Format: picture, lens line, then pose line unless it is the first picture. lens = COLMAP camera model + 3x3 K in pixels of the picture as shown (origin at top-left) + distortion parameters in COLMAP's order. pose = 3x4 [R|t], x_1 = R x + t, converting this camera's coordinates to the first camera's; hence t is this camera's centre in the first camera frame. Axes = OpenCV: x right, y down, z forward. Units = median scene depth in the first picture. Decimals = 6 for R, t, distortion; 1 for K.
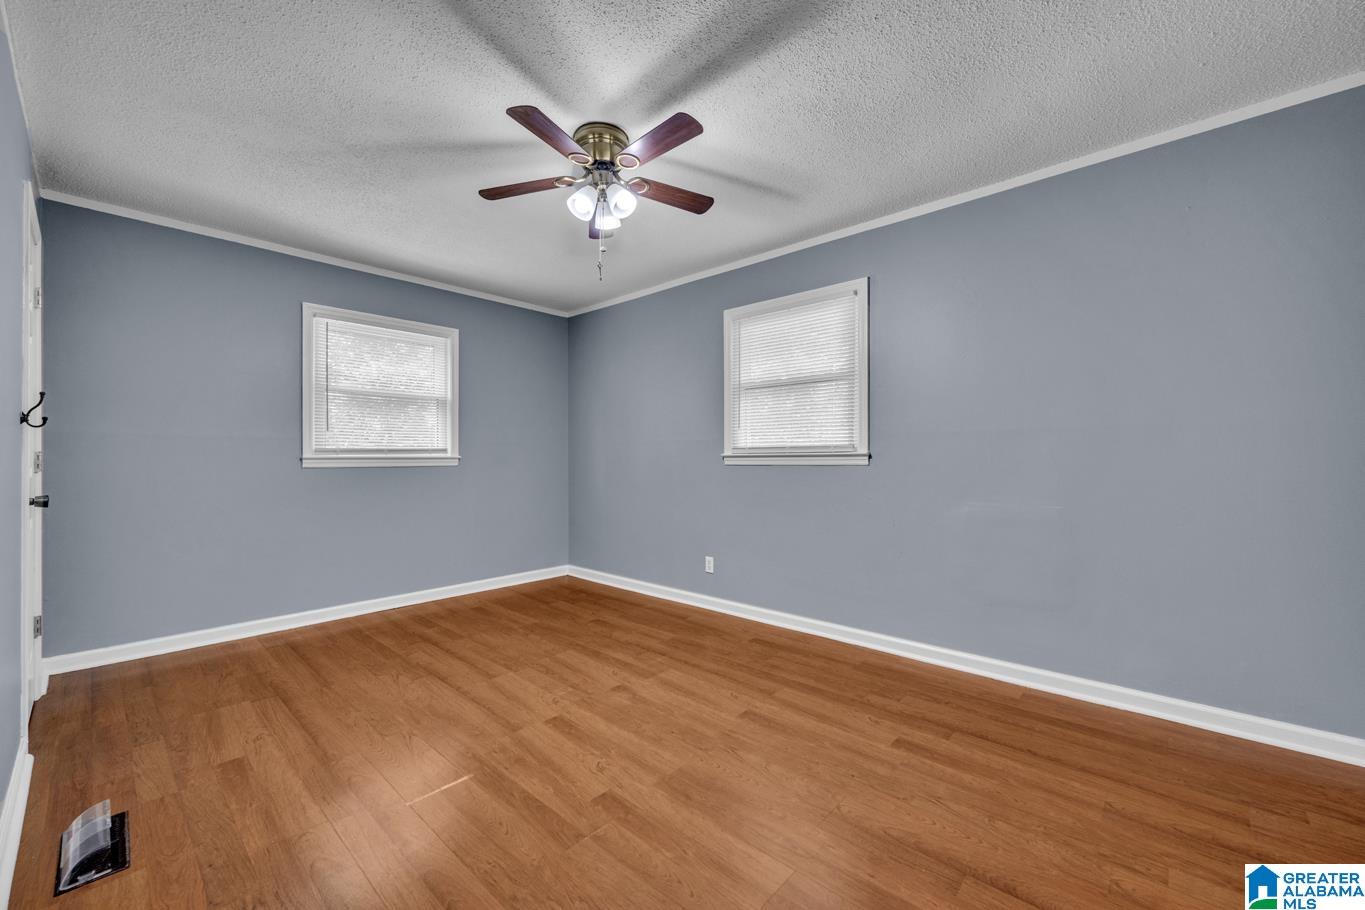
lens RADIAL K [[531.9, 0, 683.4], [0, 531.9, 455.7], [0, 0, 1]] dist [-0.003747, -0.000461]
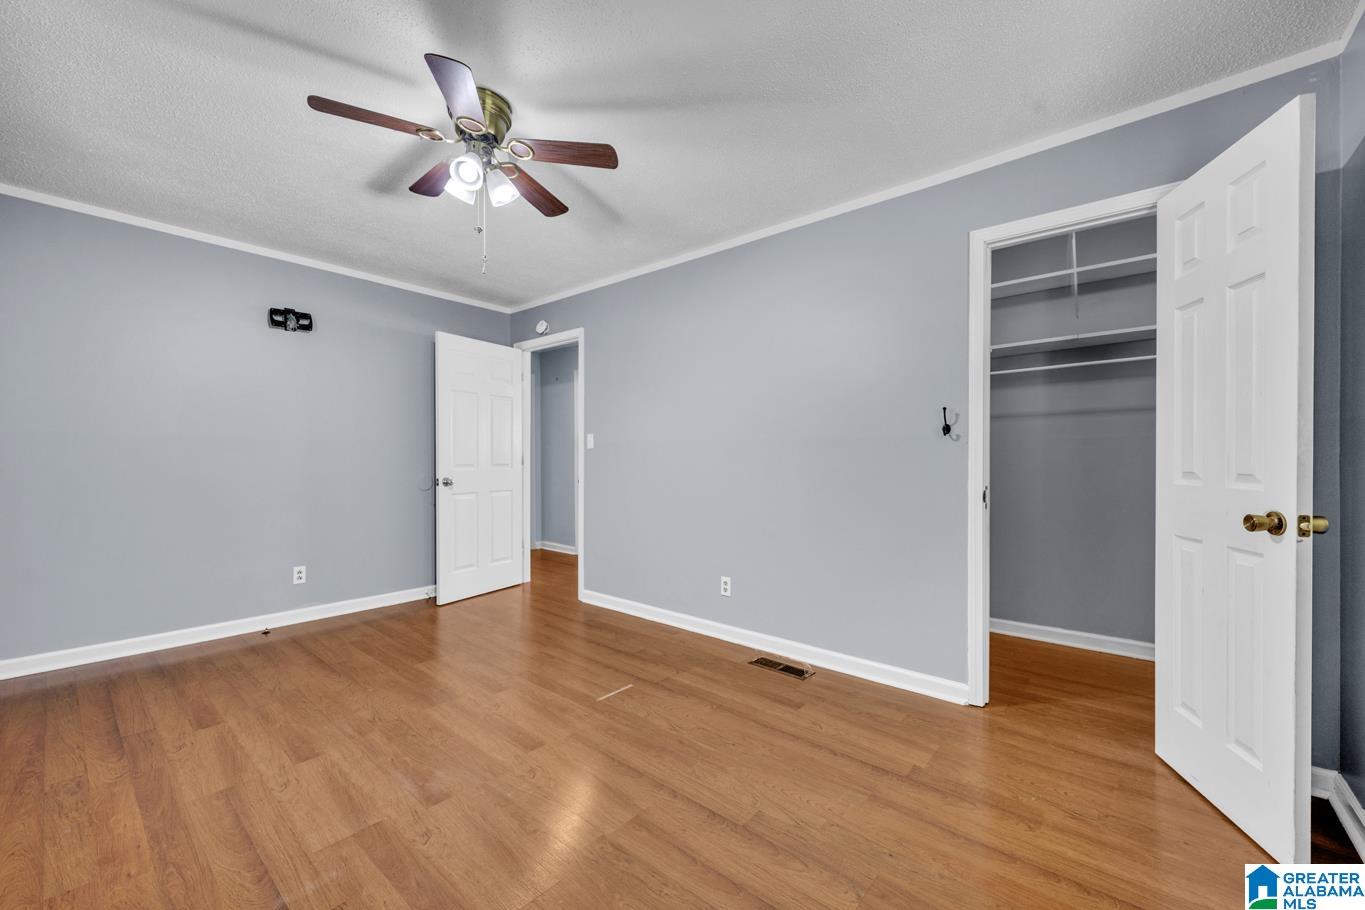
lens RADIAL K [[531.9, 0, 682.0], [0, 531.9, 460.3], [0, 0, 1]] dist [-0.003747, -0.000461]
pose [[-0.999512, -0.001785, -0.031181, -0.462443], [-0.001649, 0.999989, -0.004405, 0.009793], [0.031189, -0.004352, -0.999504, 1.899263]]
